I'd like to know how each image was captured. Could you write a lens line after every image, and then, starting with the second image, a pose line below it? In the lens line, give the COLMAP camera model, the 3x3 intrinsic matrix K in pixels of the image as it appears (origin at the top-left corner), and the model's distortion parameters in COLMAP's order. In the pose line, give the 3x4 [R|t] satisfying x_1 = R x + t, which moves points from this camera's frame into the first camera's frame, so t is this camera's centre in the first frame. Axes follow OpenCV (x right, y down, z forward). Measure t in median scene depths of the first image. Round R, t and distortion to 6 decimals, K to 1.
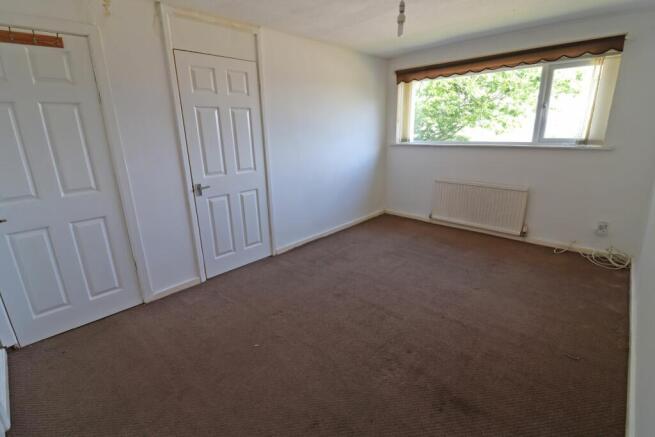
lens RADIAL K [[306.7, 0, 326.2], [0, 306.7, 219.1], [0, 0, 1]] dist [-0.008955, -0.006259]
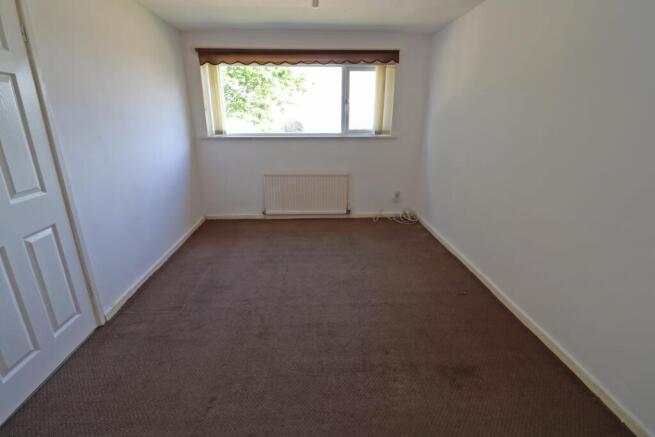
lens RADIAL K [[306.7, 0, 326.6], [0, 306.7, 218.3], [0, 0, 1]] dist [-0.008955, -0.006259]
pose [[0.673985, -0.206392, 0.709328, -0.259907], [0.190406, 0.976272, 0.103146, -0.066425], [-0.713785, 0.065541, 0.697291, 0.249613]]
